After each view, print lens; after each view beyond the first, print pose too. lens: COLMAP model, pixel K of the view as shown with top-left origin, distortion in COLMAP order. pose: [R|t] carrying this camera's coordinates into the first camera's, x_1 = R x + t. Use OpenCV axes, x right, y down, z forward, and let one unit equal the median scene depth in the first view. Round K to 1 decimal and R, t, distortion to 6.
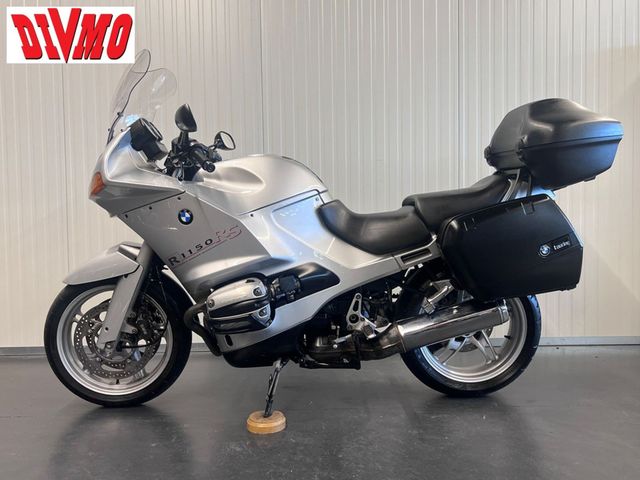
lens RADIAL K [[543.8, 0, 321.1], [0, 543.8, 244.3], [0, 0, 1]] dist [0.092646, -0.081647]
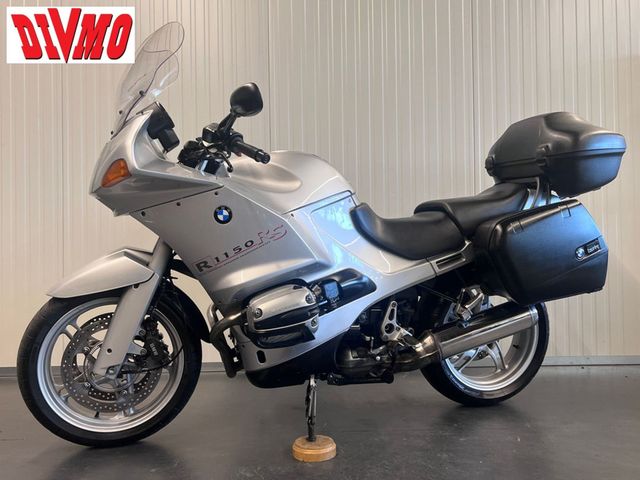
lens RADIAL K [[543.8, 0, 322.3], [0, 543.8, 242.8], [0, 0, 1]] dist [0.092646, -0.081647]
pose [[0.967601, 0.006801, 0.252391, -0.291089], [0.007457, 0.998431, -0.055490, 0.040811], [-0.252373, 0.055574, 0.966033, 0.111967]]
